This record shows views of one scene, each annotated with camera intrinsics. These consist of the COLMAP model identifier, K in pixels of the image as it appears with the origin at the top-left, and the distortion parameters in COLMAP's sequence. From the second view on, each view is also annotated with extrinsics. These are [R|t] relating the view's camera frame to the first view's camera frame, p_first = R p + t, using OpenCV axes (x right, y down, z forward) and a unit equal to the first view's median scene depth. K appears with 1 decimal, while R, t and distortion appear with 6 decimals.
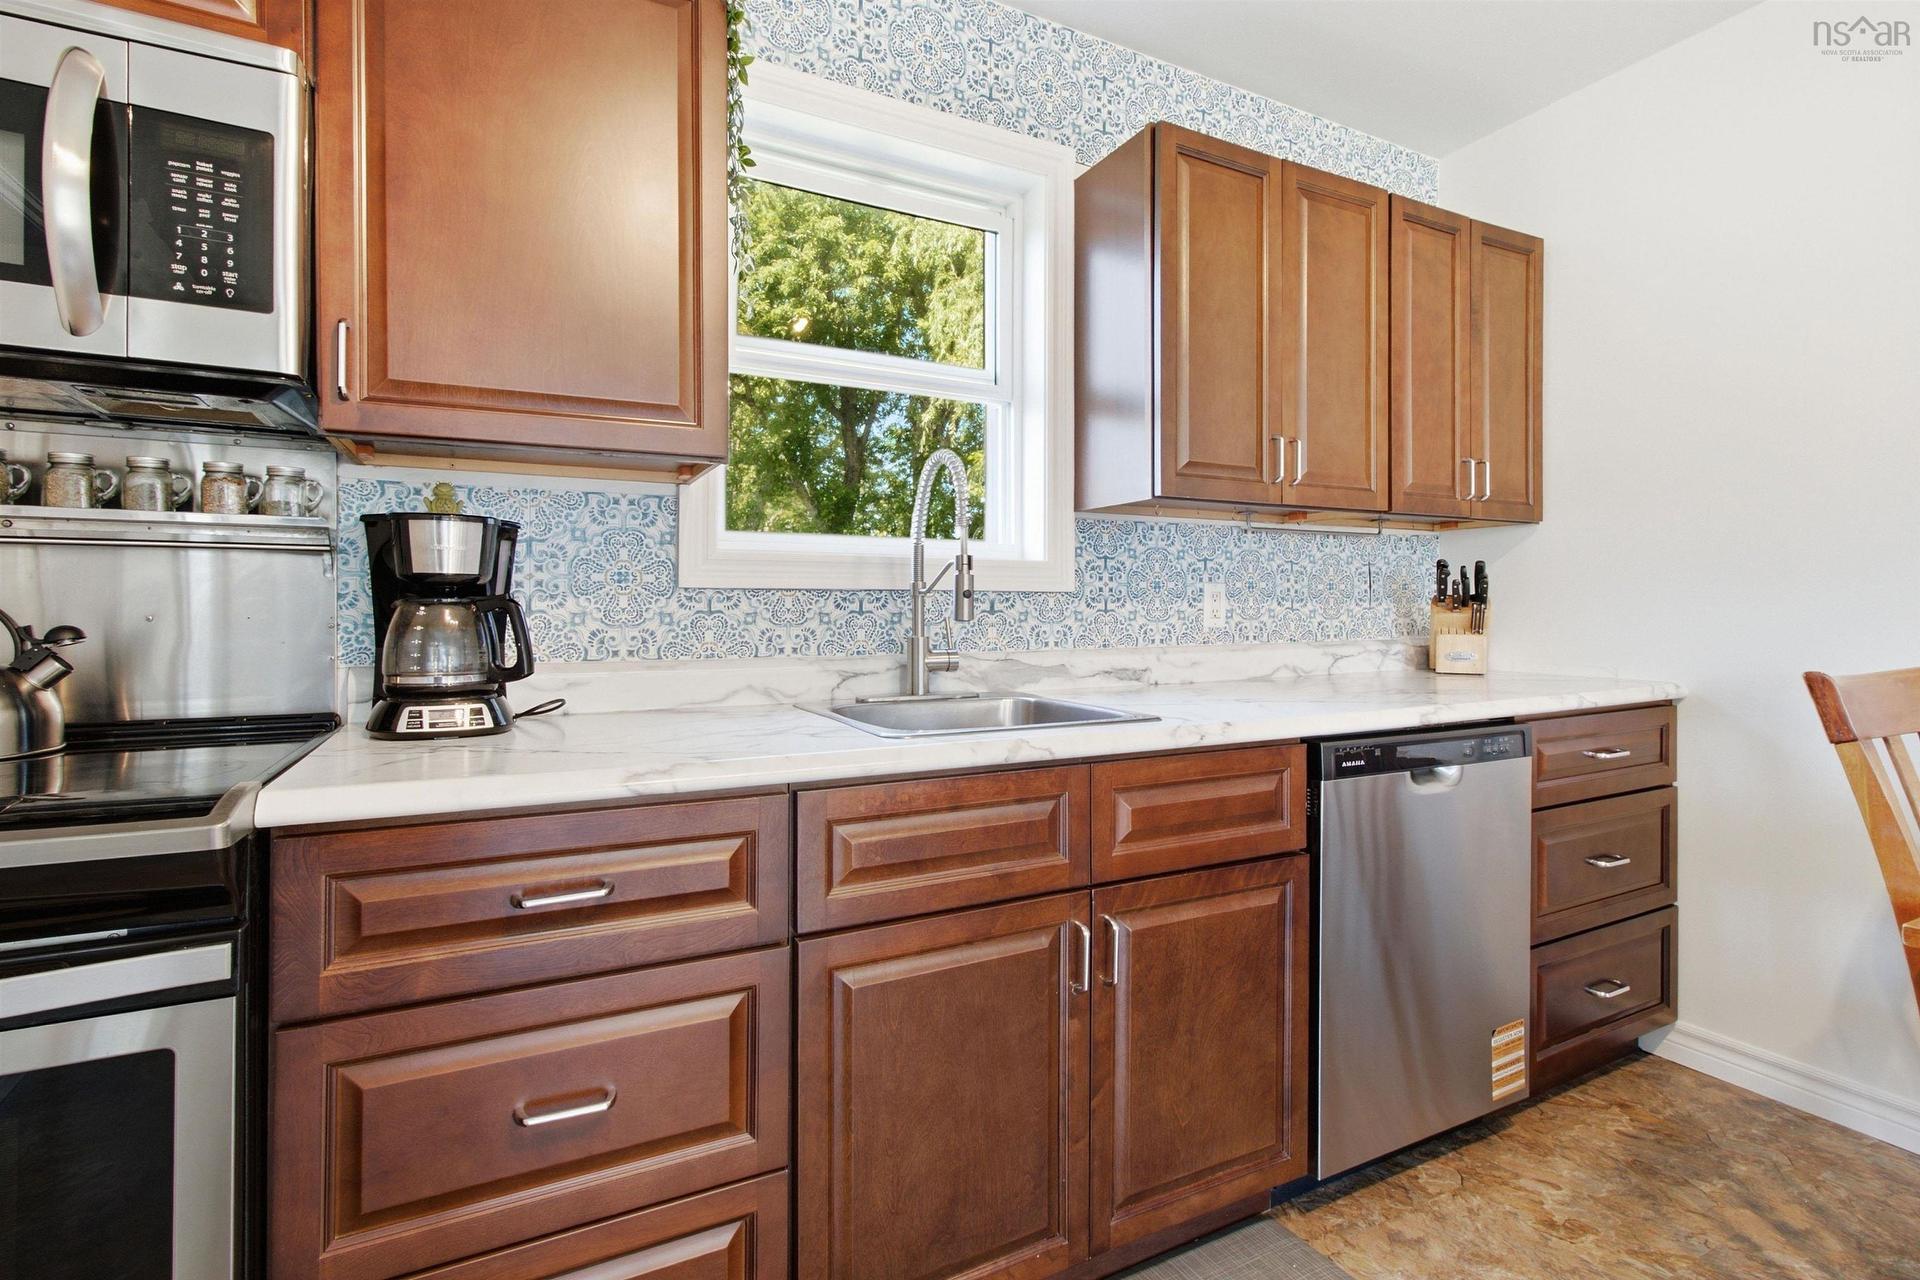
lens RADIAL K [[905.7, 0, 965.5], [0, 905.7, 614.5], [0, 0, 1]] dist [0.000604, 0.000541]
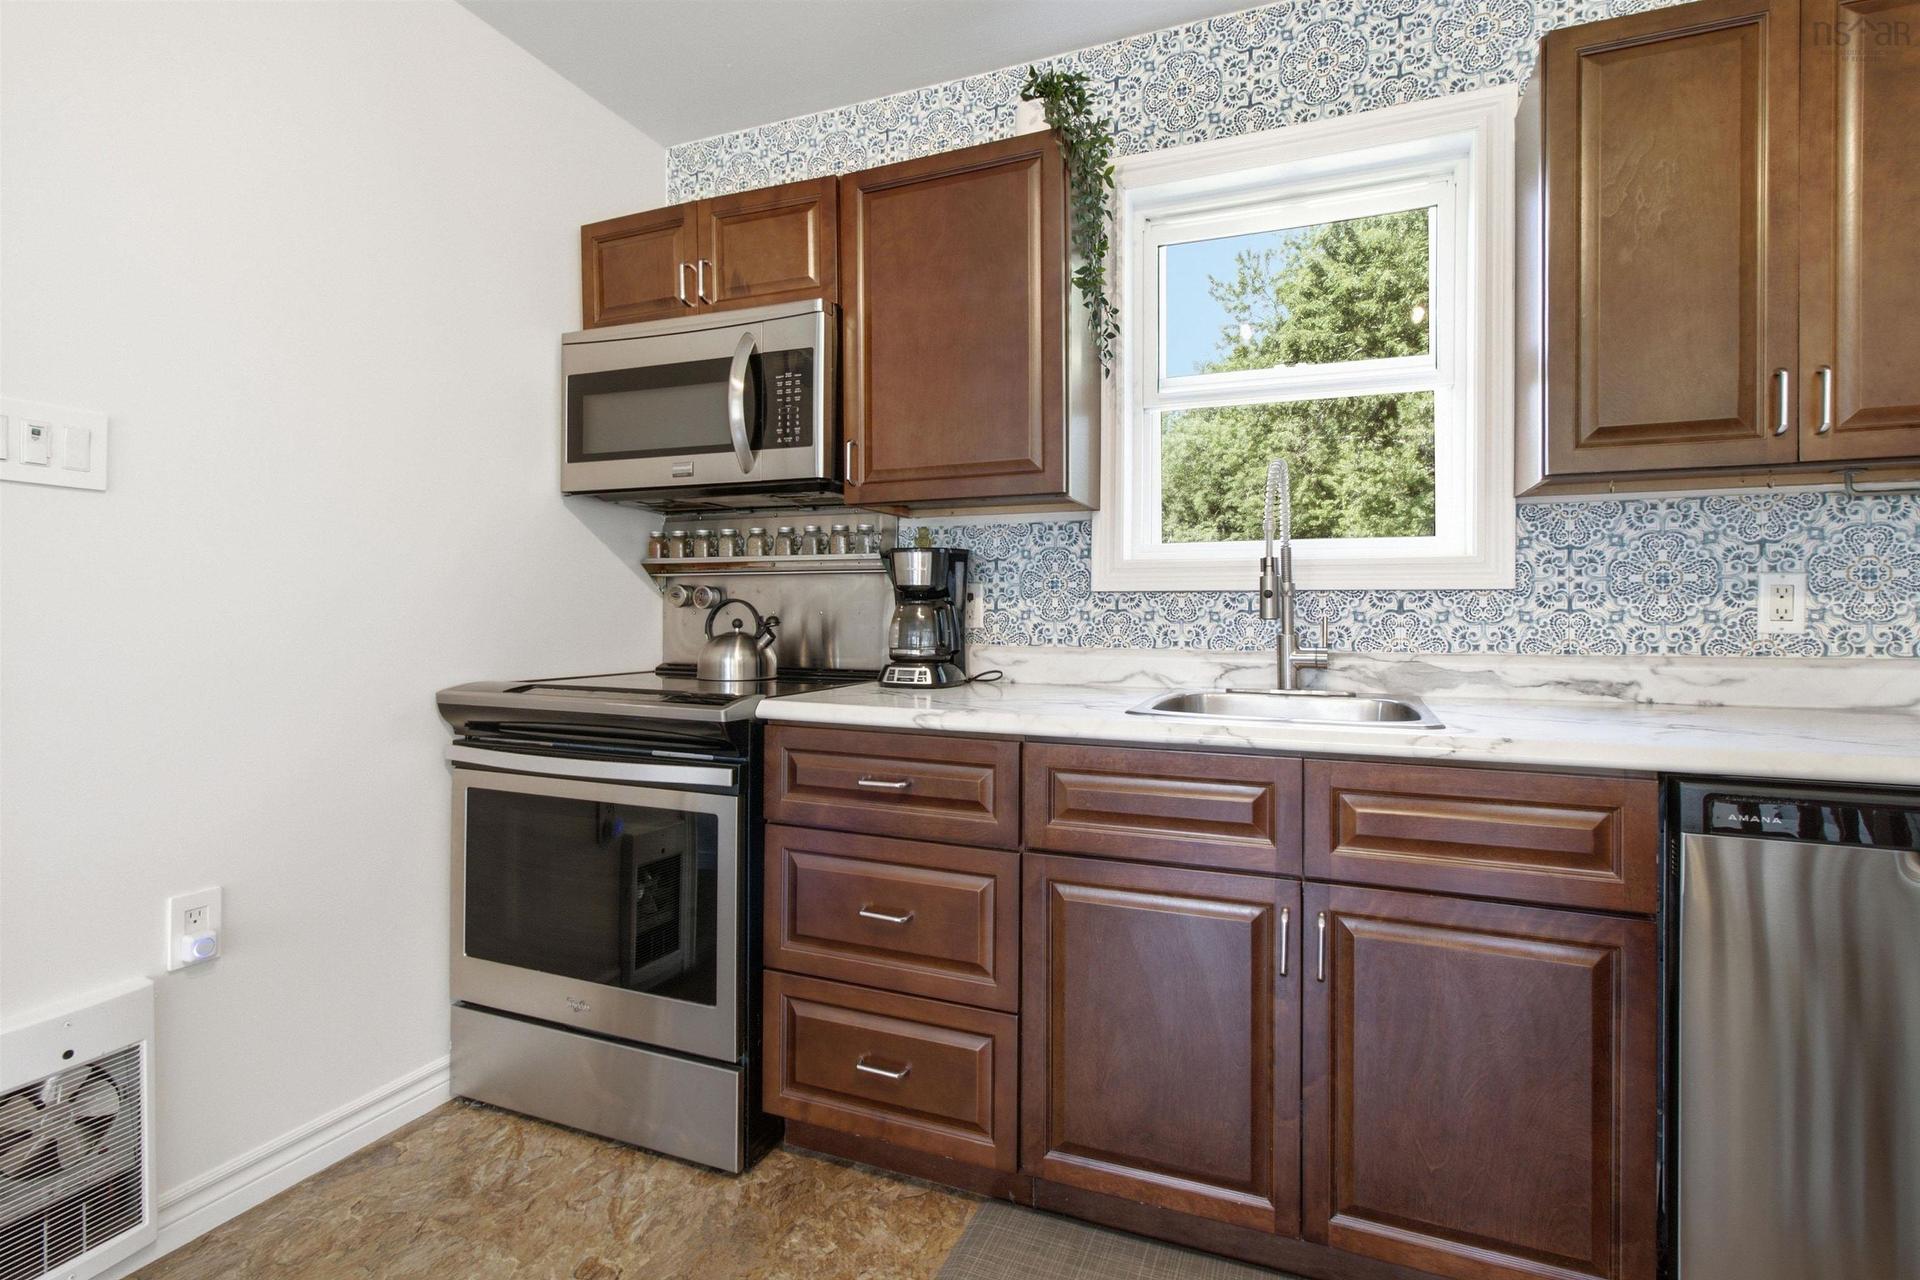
lens RADIAL K [[888.7, 0, 974.5], [0, 888.7, 621.6], [0, 0, 1]] dist [-0.000755, 0.000208]
pose [[0.649861, 0.010578, -0.759979, 0.551921], [-0.006602, 0.999944, 0.008272, 0.003900], [0.760024, -0.000358, 0.649894, 0.056073]]
